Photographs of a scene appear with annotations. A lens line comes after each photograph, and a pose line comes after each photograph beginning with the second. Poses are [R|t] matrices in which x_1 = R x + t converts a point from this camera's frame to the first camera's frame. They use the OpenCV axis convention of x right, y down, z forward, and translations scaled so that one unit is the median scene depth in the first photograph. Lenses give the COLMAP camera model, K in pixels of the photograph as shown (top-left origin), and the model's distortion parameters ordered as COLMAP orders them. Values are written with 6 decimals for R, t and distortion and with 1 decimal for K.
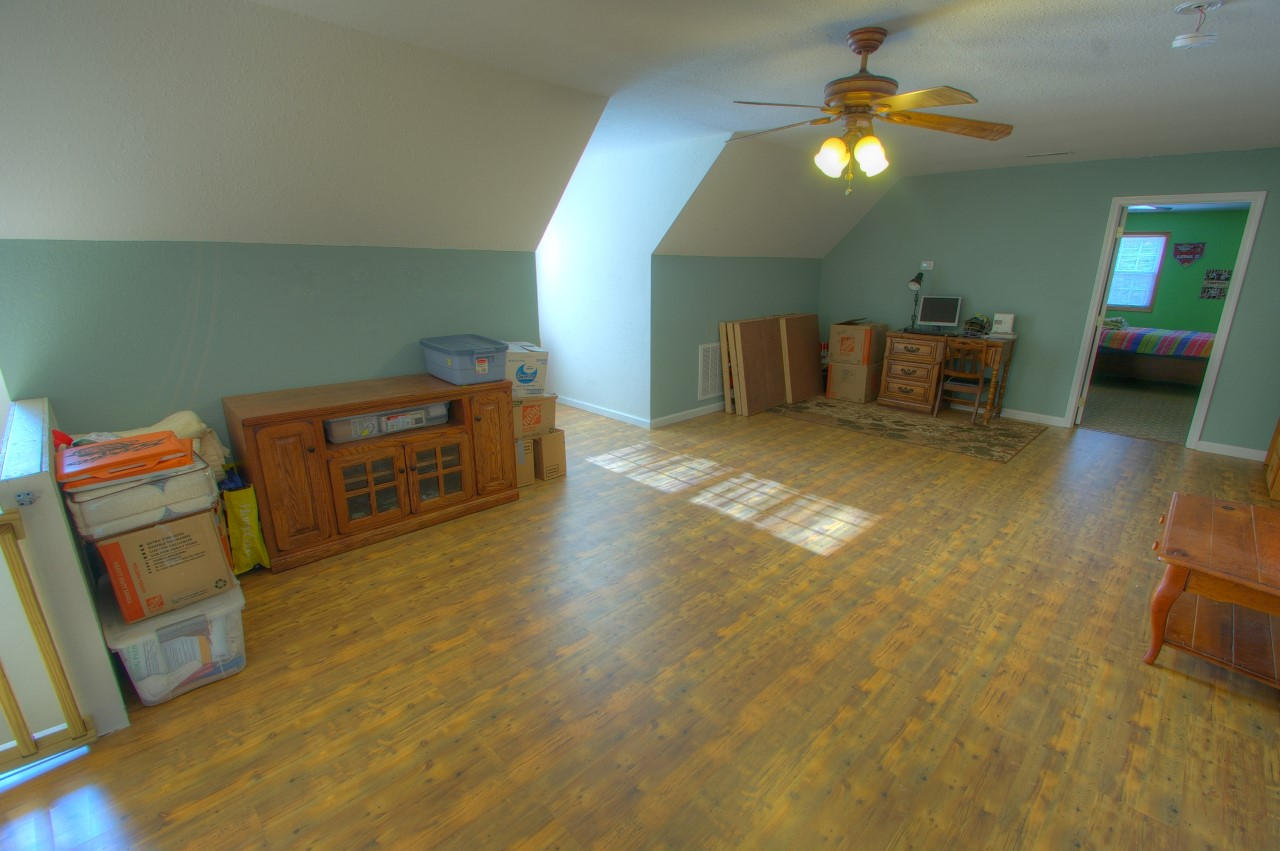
lens RADIAL K [[565.7, 0, 668.6], [0, 565.7, 438.1], [0, 0, 1]] dist [0.005926, -0.008882]
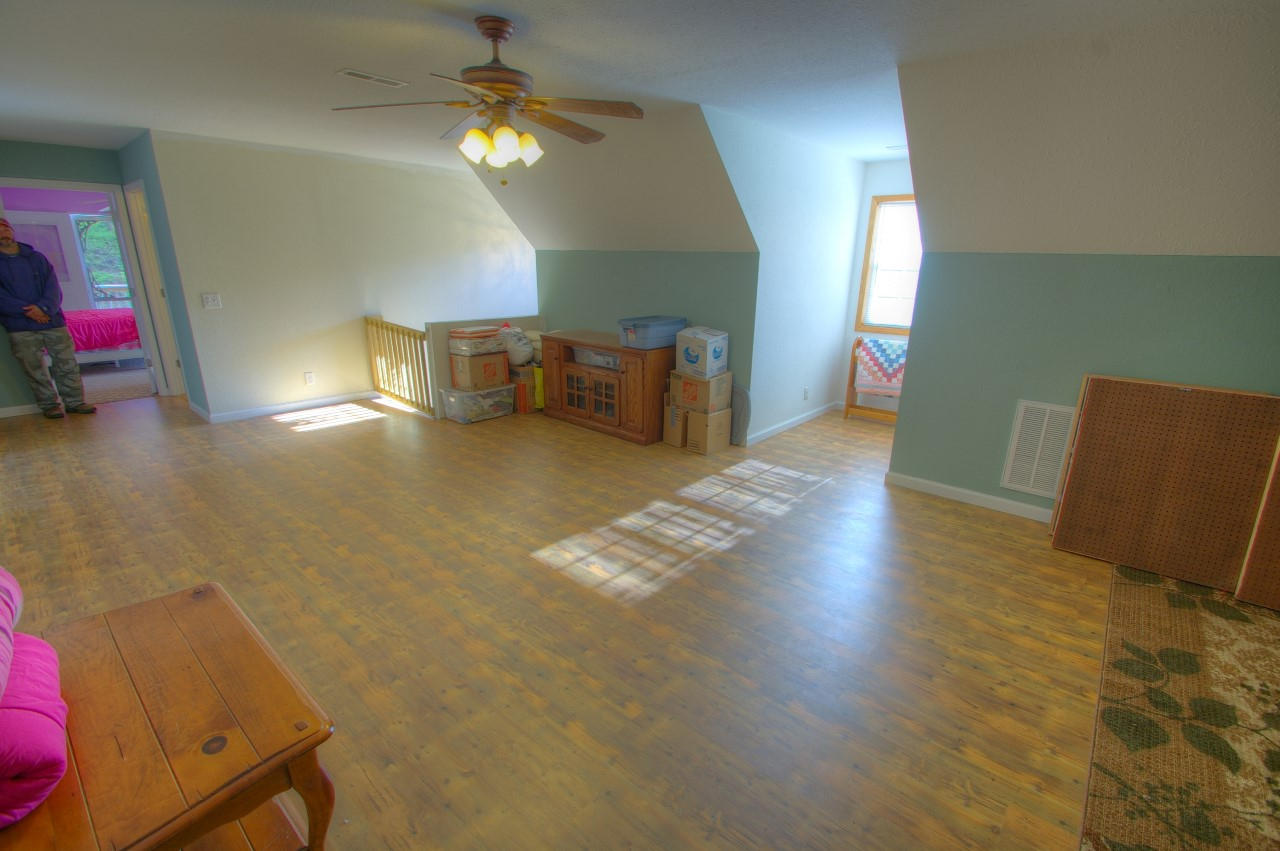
lens RADIAL K [[565.7, 0, 644.1], [0, 565.7, 416.6], [0, 0, 1]] dist [0.005926, -0.008882]
pose [[0.060254, 0.252567, -0.965701, 0.987000], [-0.314766, 0.922906, 0.221735, -0.243704], [0.947255, 0.290609, 0.135108, 0.840425]]
